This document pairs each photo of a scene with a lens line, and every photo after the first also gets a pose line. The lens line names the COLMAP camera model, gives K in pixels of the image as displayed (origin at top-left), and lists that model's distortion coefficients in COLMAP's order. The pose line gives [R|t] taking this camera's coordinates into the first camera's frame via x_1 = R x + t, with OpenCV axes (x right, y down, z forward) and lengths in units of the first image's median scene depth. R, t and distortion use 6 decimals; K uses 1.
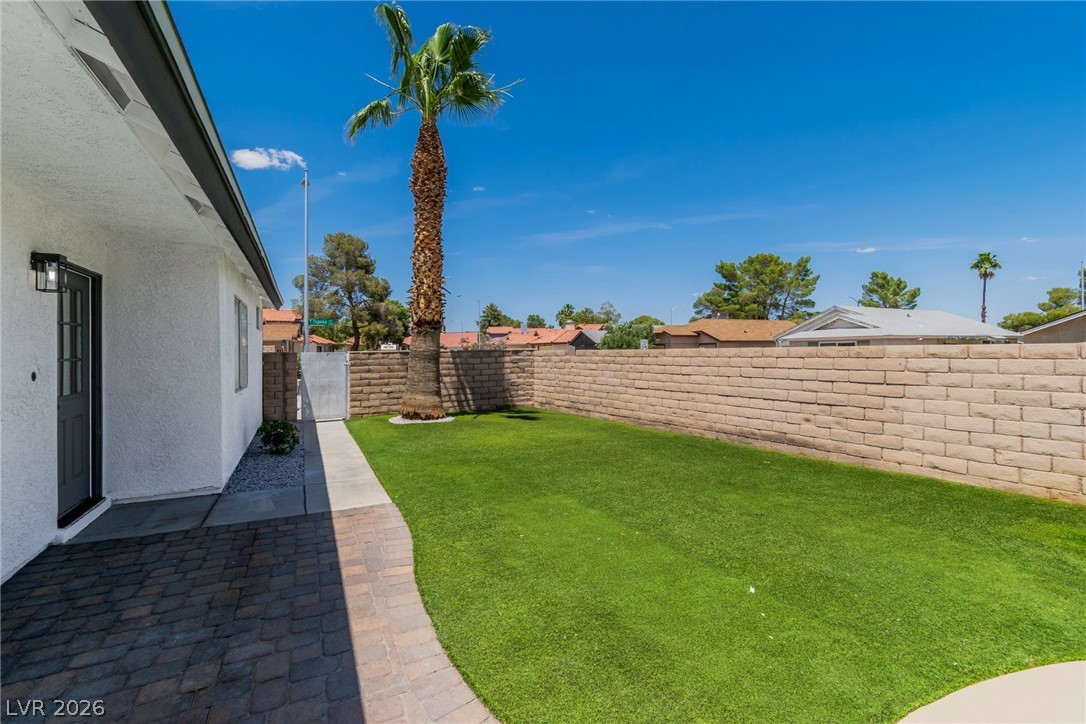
lens RADIAL K [[481.9, 0, 540.9], [0, 481.9, 343.5], [0, 0, 1]] dist [0.000811, 0.000053]
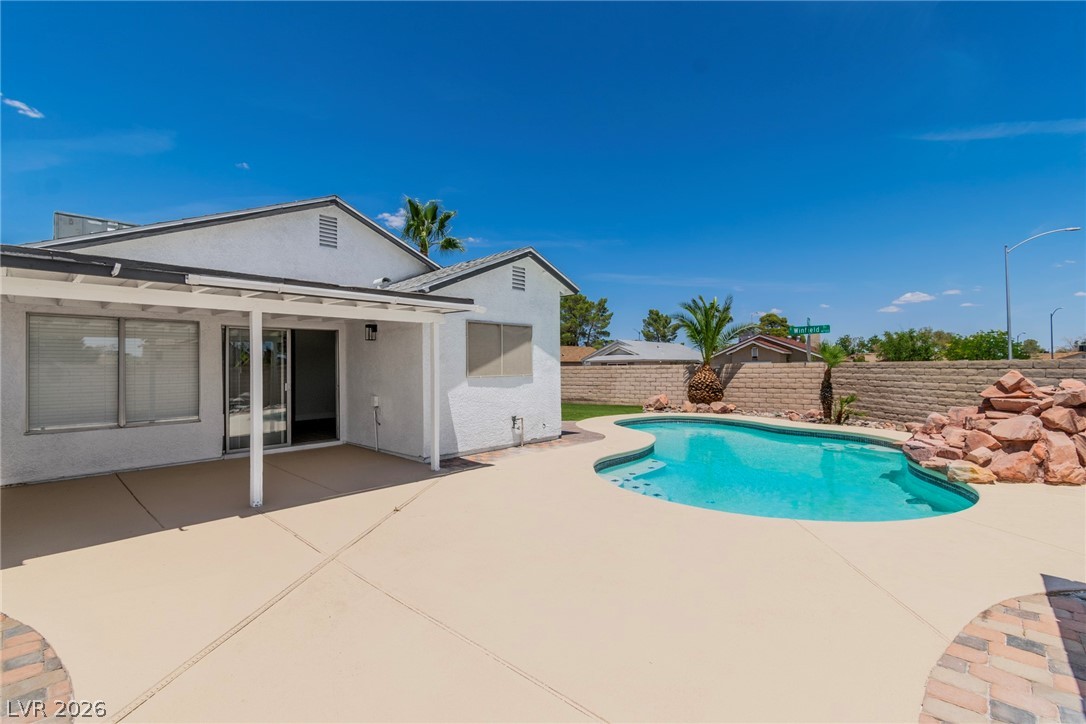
lens RADIAL K [[478.0, 0, 548.0], [0, 478.0, 363.1], [0, 0, 1]] dist [0.003088, -0.000447]
pose [[0.929308, 0.005798, 0.369259, -0.406397], [-0.006226, 0.999981, -0.000034, -0.004509], [-0.369252, -0.002267, 0.929326, -0.862023]]
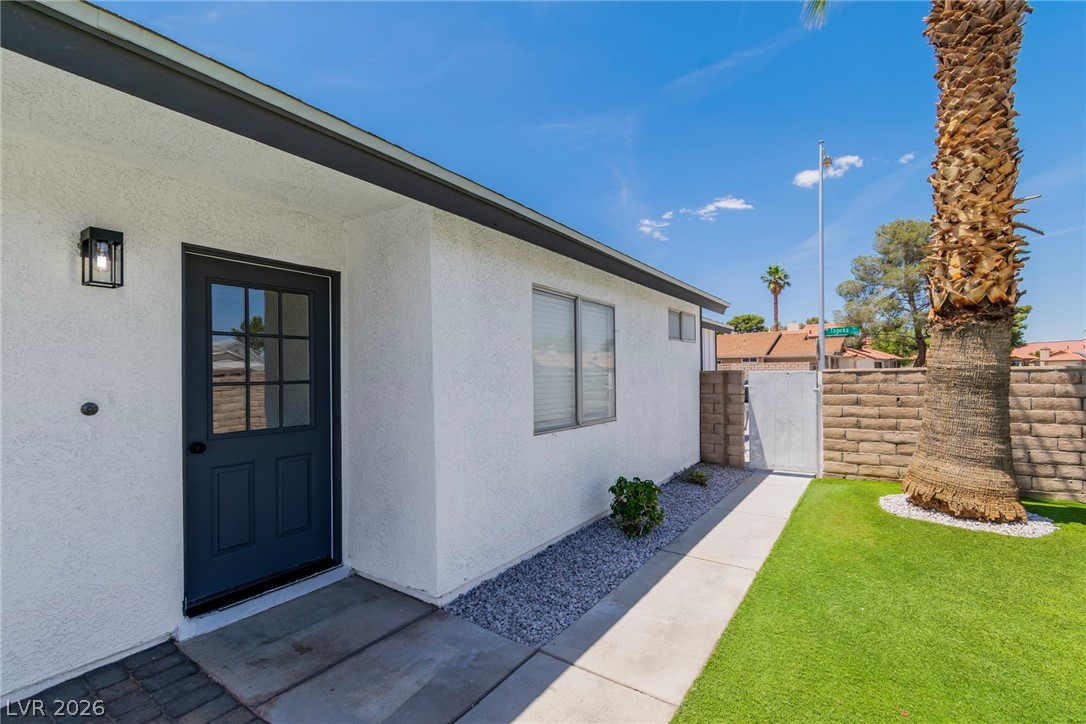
lens RADIAL K [[483.2, 0, 548.4], [0, 483.2, 369.9], [0, 0, 1]] dist [0.001390, 0.000003]
pose [[0.500079, 0.001282, -0.865979, -0.031058], [0.016080, 0.999813, 0.010766, 0.004324], [0.865831, -0.019309, 0.499965, 0.351281]]
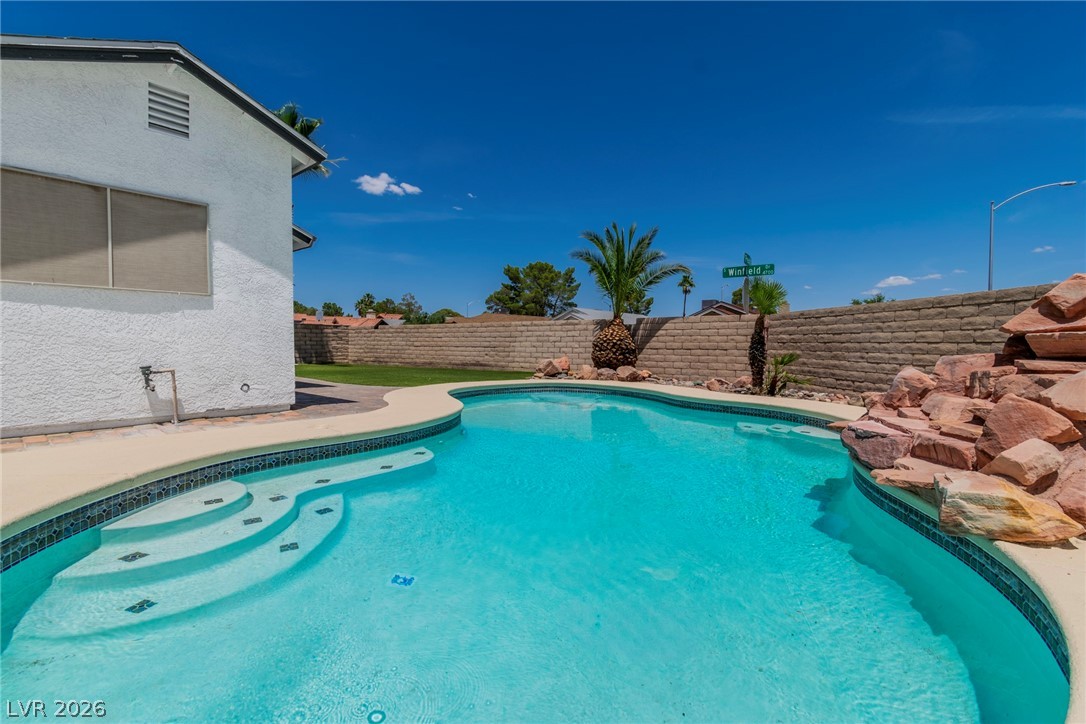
lens RADIAL K [[478.0, 0, 548.0], [0, 478.0, 363.1], [0, 0, 1]] dist [0.003088, -0.000447]
pose [[0.914092, 0.002455, 0.405500, -0.055121], [-0.024464, 0.998494, 0.049100, 0.045365], [-0.404769, -0.054802, 0.912775, -0.660643]]
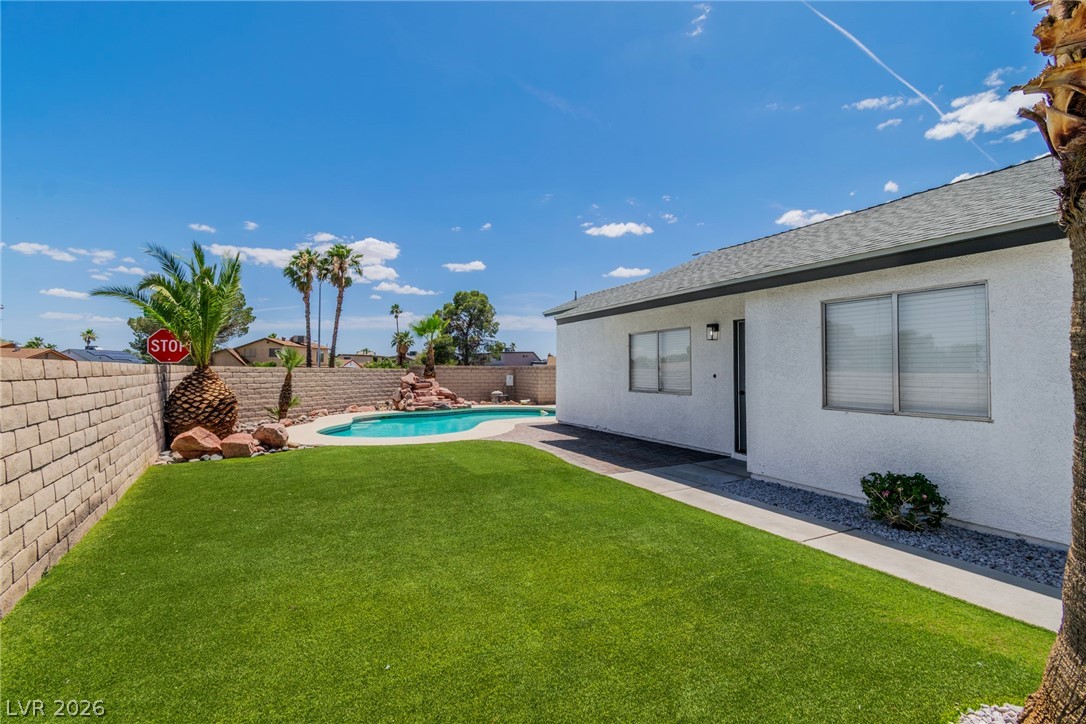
lens RADIAL K [[478.0, 0, 548.0], [0, 478.0, 363.1], [0, 0, 1]] dist [0.003088, -0.000447]
pose [[-0.999467, 0.008275, -0.031568, -0.043643], [0.009253, 0.999477, -0.030988, 0.020041], [0.031296, -0.031263, -0.999021, 0.953544]]
